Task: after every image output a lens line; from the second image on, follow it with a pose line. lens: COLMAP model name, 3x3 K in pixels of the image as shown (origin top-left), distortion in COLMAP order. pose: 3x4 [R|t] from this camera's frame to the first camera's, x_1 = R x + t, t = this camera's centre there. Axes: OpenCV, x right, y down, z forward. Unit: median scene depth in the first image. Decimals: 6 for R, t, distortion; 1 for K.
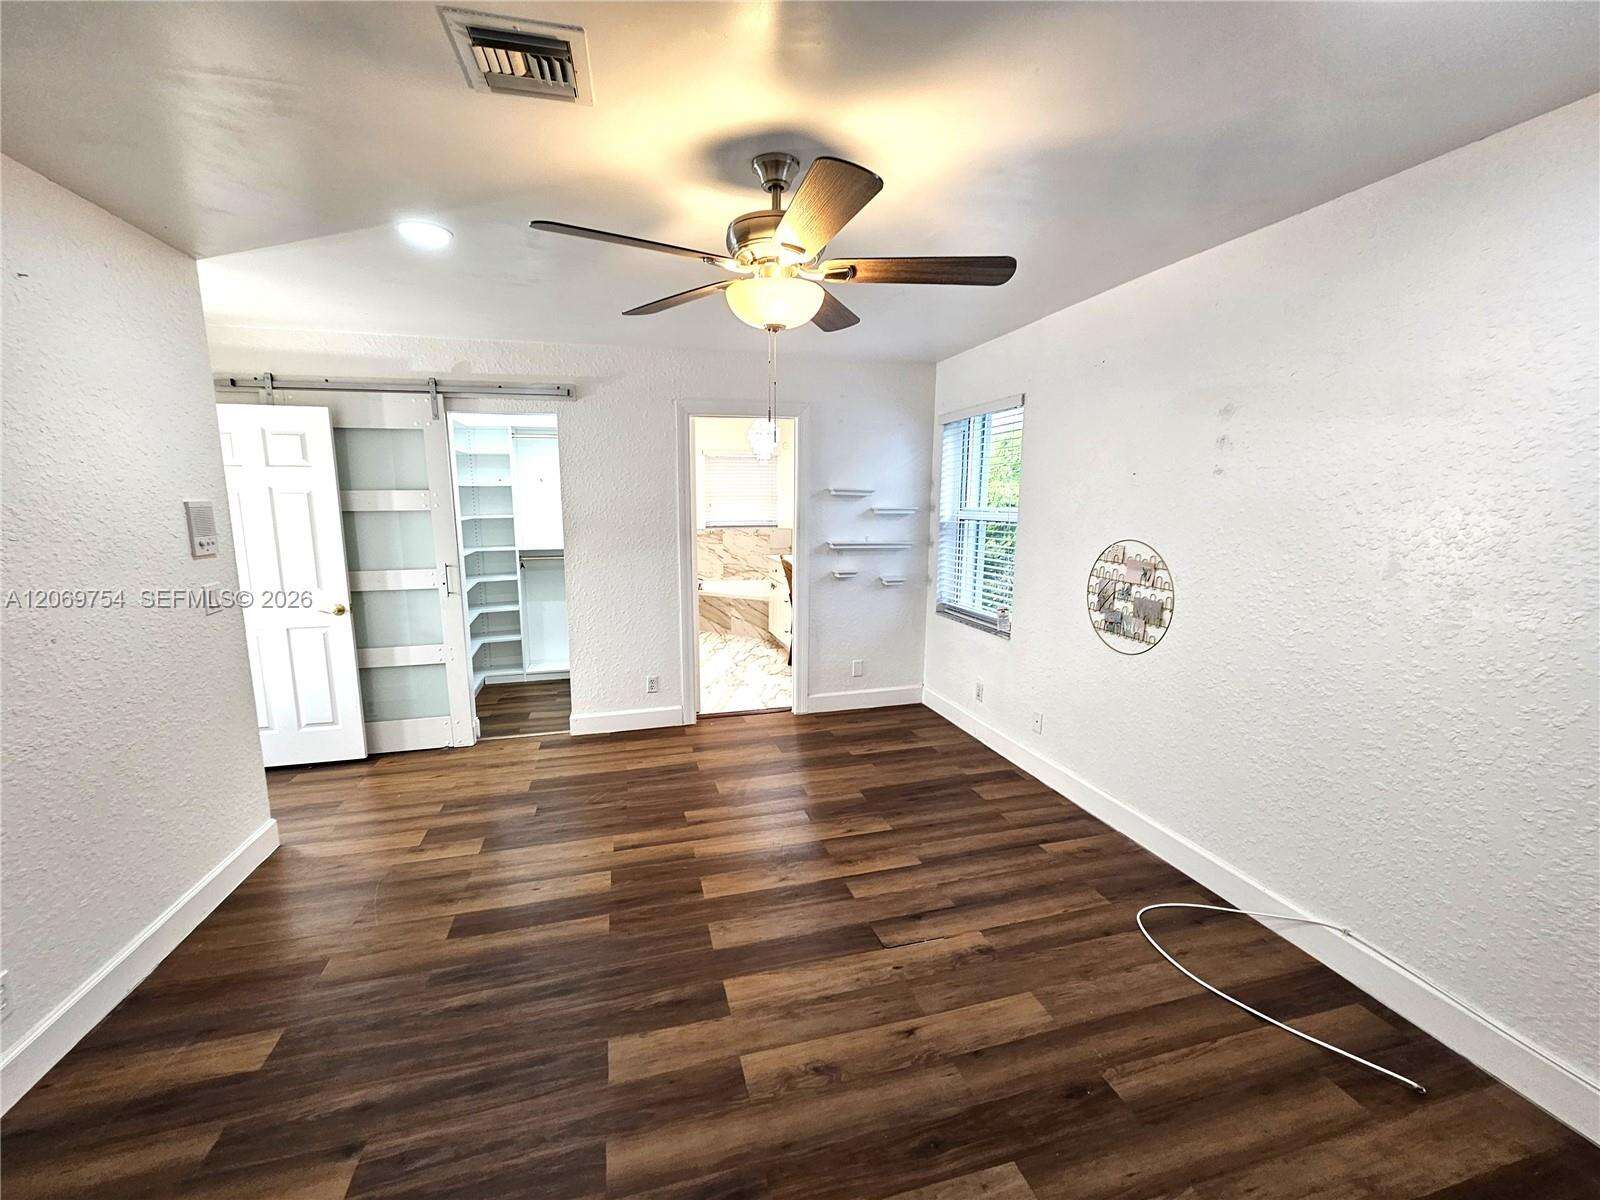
lens RADIAL K [[654.4, 0, 776.0], [0, 654.4, 601.1], [0, 0, 1]] dist [0.000204, -0.000634]
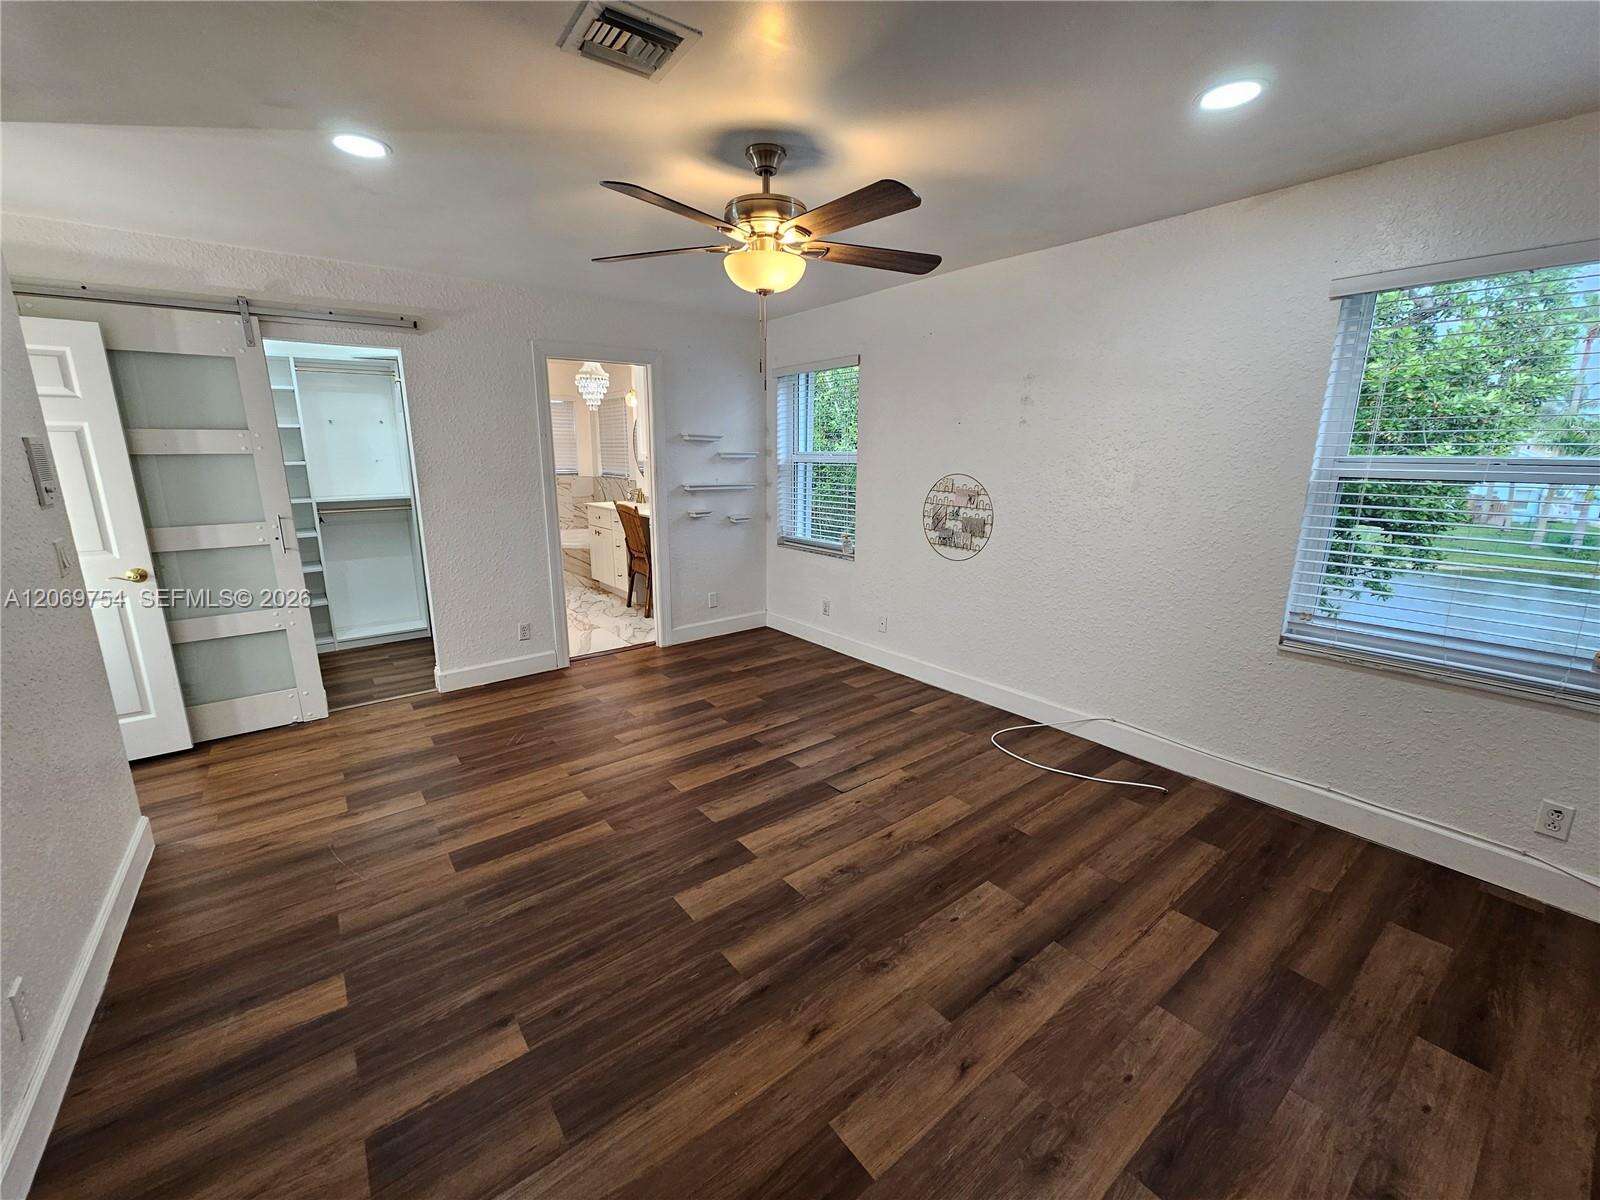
lens RADIAL K [[654.4, 0, 777.5], [0, 654.4, 595.5], [0, 0, 1]] dist [0.000204, -0.000634]
pose [[0.922383, -0.082337, 0.377400, -0.326000], [0.058033, 0.995467, 0.075345, 0.031997], [-0.381893, -0.047595, 0.922980, -0.096672]]
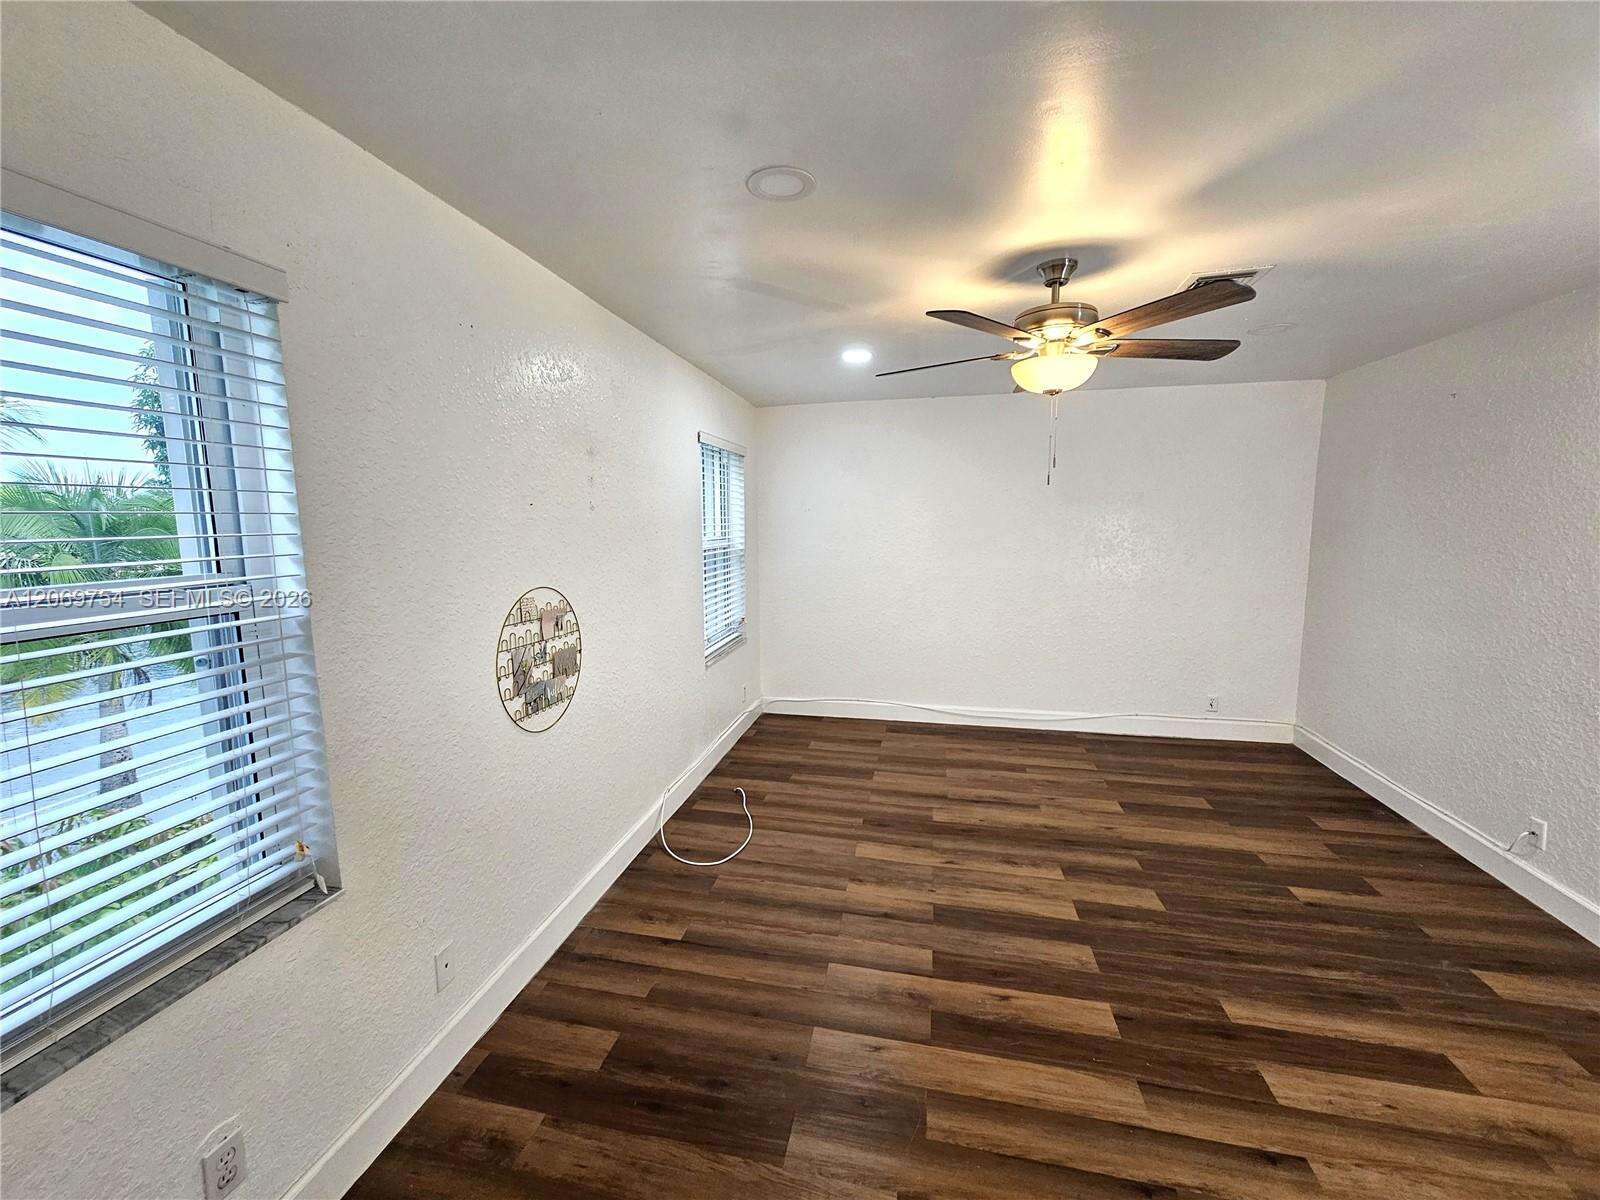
lens RADIAL K [[654.4, 0, 783.1], [0, 654.4, 601.3], [0, 0, 1]] dist [0.000204, -0.000634]
pose [[-0.895702, -0.045980, 0.442271, -0.074624], [0.077994, 0.962972, 0.258071, -0.267802], [-0.437761, 0.265650, -0.858950, 1.611714]]
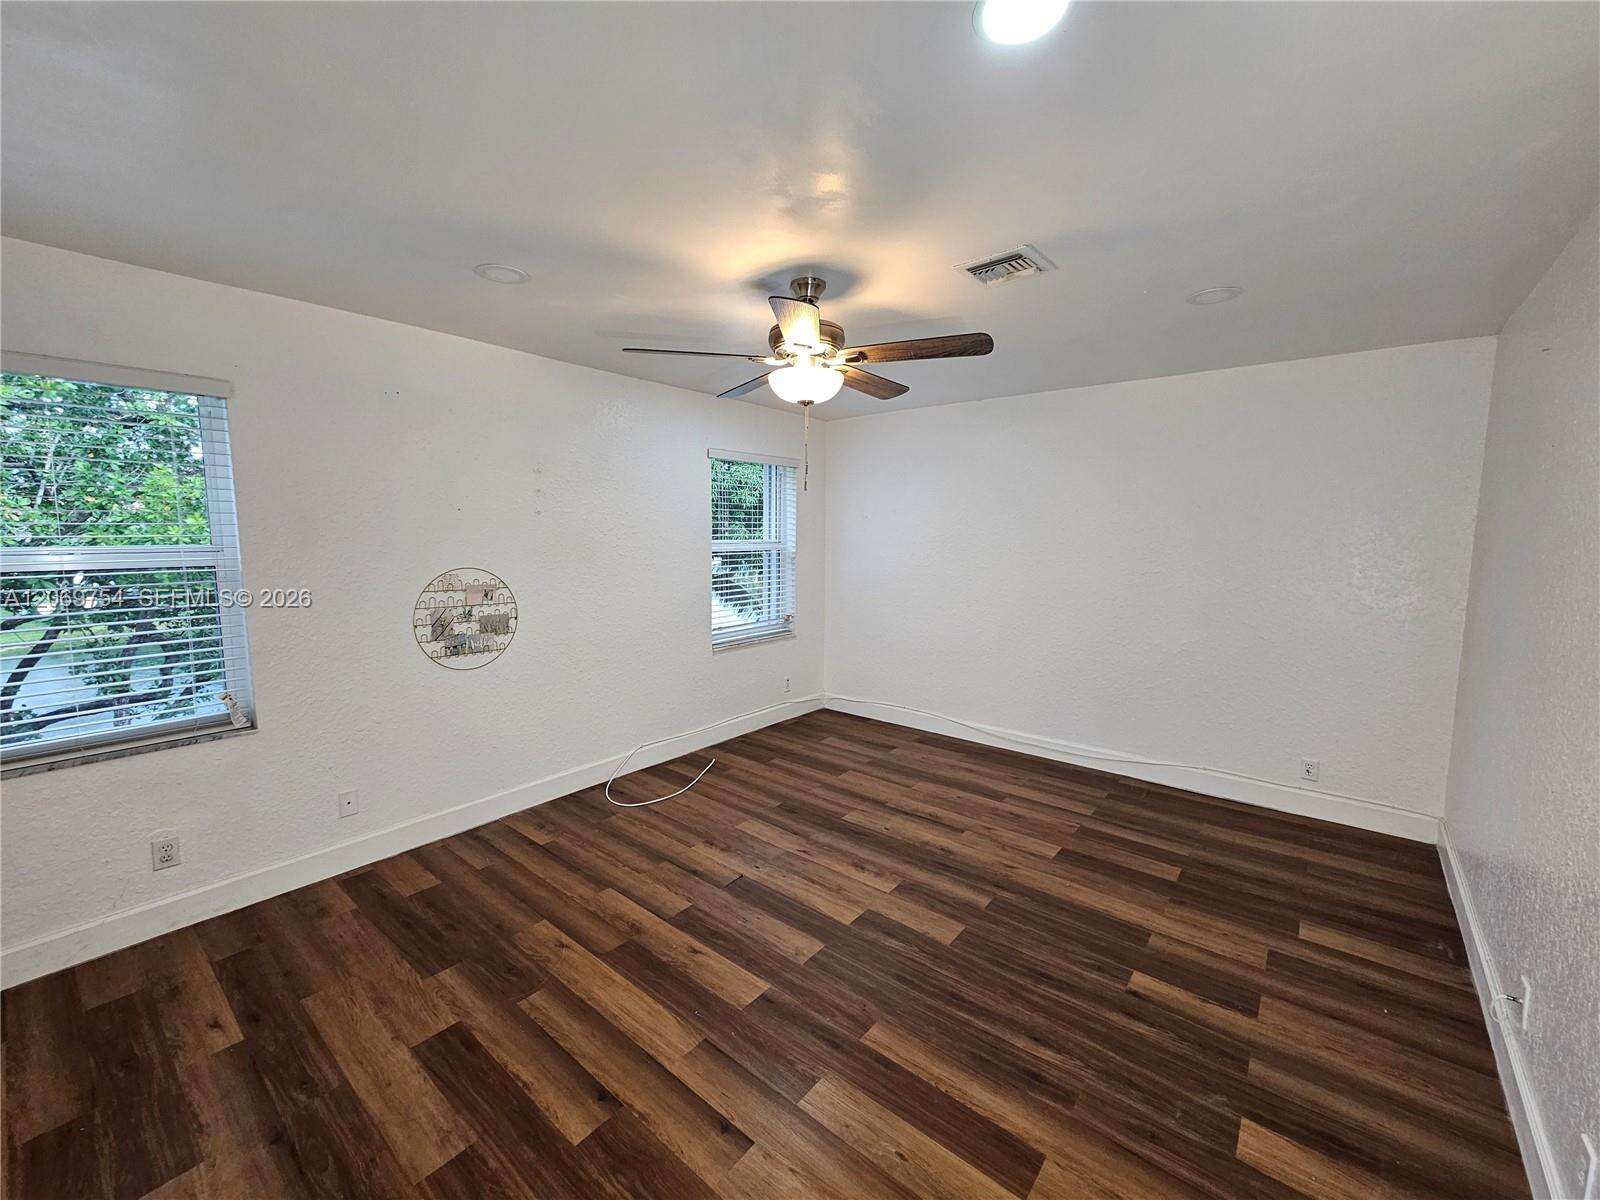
lens RADIAL K [[654.4, 0, 785.3], [0, 654.4, 600.1], [0, 0, 1]] dist [0.000204, -0.000634]
pose [[-0.588387, -0.088994, 0.803667, -0.711370], [0.119841, 0.973349, 0.195523, -0.200373], [-0.799649, 0.211355, -0.562041, 1.247868]]
